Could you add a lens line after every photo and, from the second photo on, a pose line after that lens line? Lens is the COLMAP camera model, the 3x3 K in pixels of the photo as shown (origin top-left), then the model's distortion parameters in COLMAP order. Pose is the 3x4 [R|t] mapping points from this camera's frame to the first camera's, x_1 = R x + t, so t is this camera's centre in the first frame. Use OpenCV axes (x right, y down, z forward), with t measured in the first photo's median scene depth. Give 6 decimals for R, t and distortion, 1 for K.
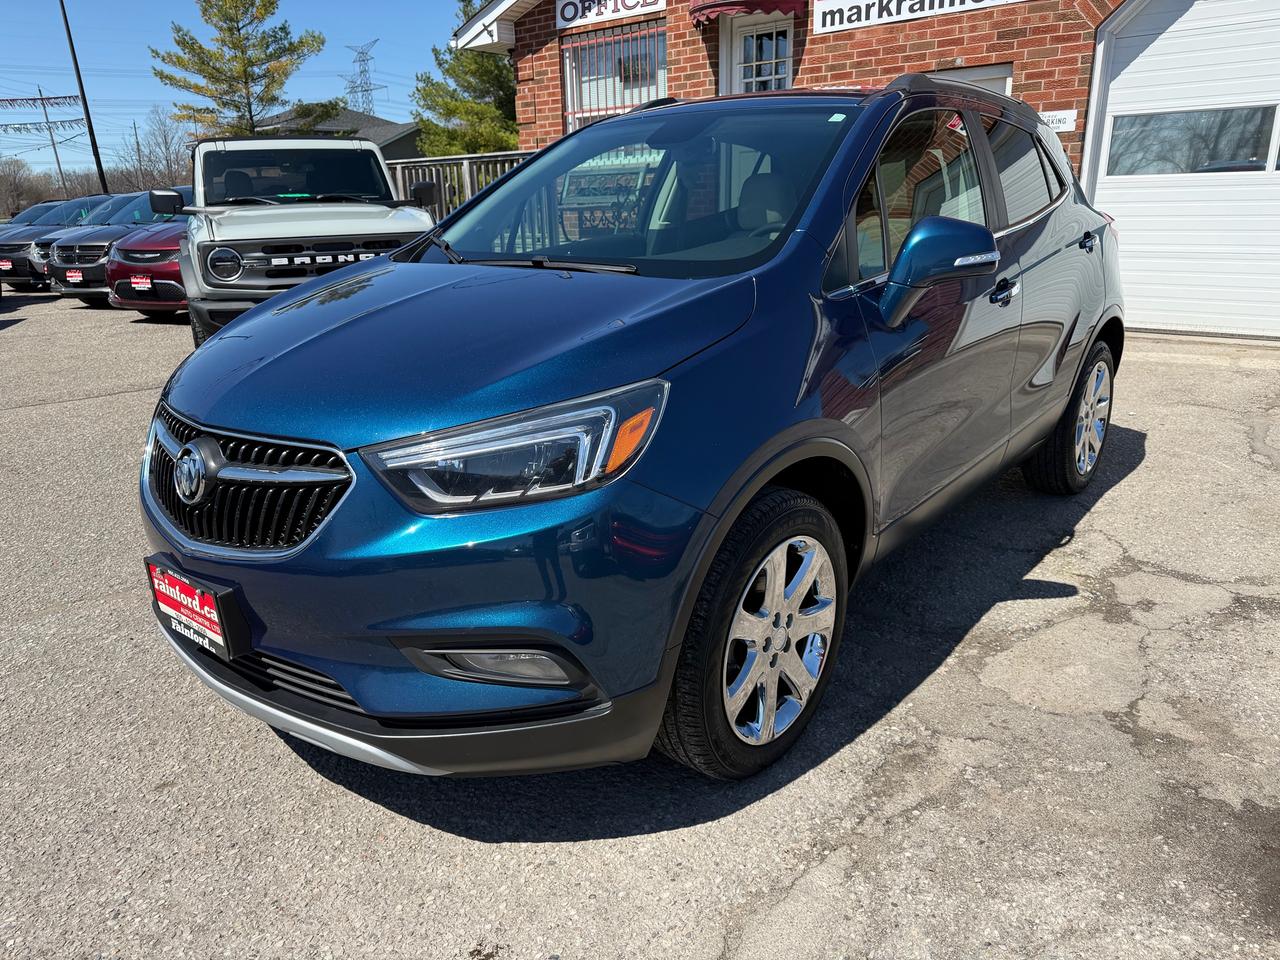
lens RADIAL K [[891.6, 0, 641.6], [0, 891.6, 481.1], [0, 0, 1]] dist [0.011909, -0.022877]
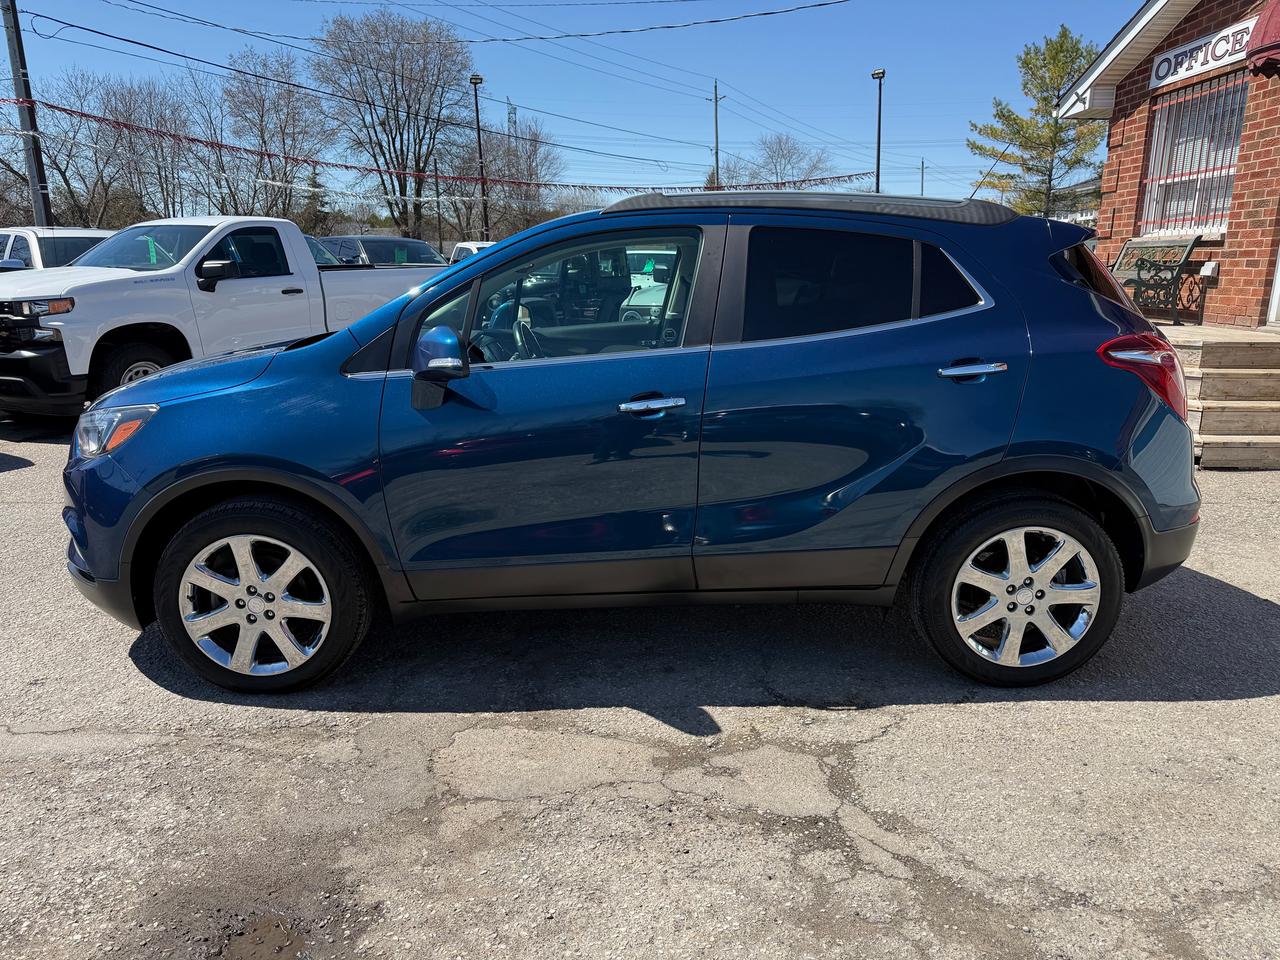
lens RADIAL K [[891.6, 0, 637.5], [0, 891.6, 475.9], [0, 0, 1]] dist [0.011909, -0.022877]
pose [[0.660552, 0.191424, -0.725967, 0.356828], [-0.238248, 0.970417, 0.039102, -0.052288], [0.711976, 0.147131, 0.686617, 0.094732]]
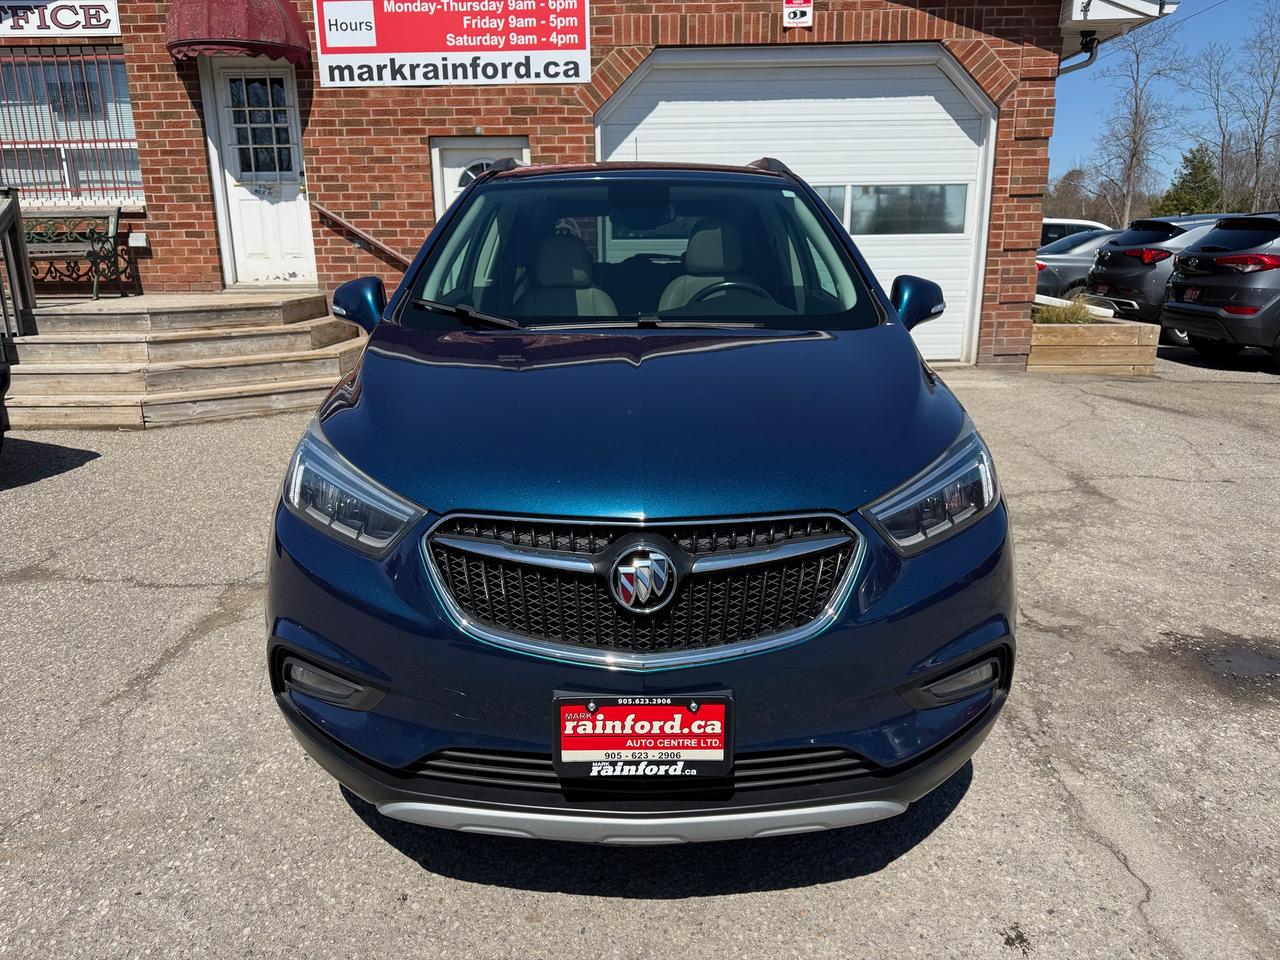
lens RADIAL K [[891.6, 0, 633.2], [0, 891.6, 478.7], [0, 0, 1]] dist [0.011909, -0.022877]
pose [[0.773828, -0.144813, 0.616620, -0.203855], [0.178858, 0.983853, 0.006599, -0.021790], [-0.607619, 0.105181, 0.787233, 0.063587]]
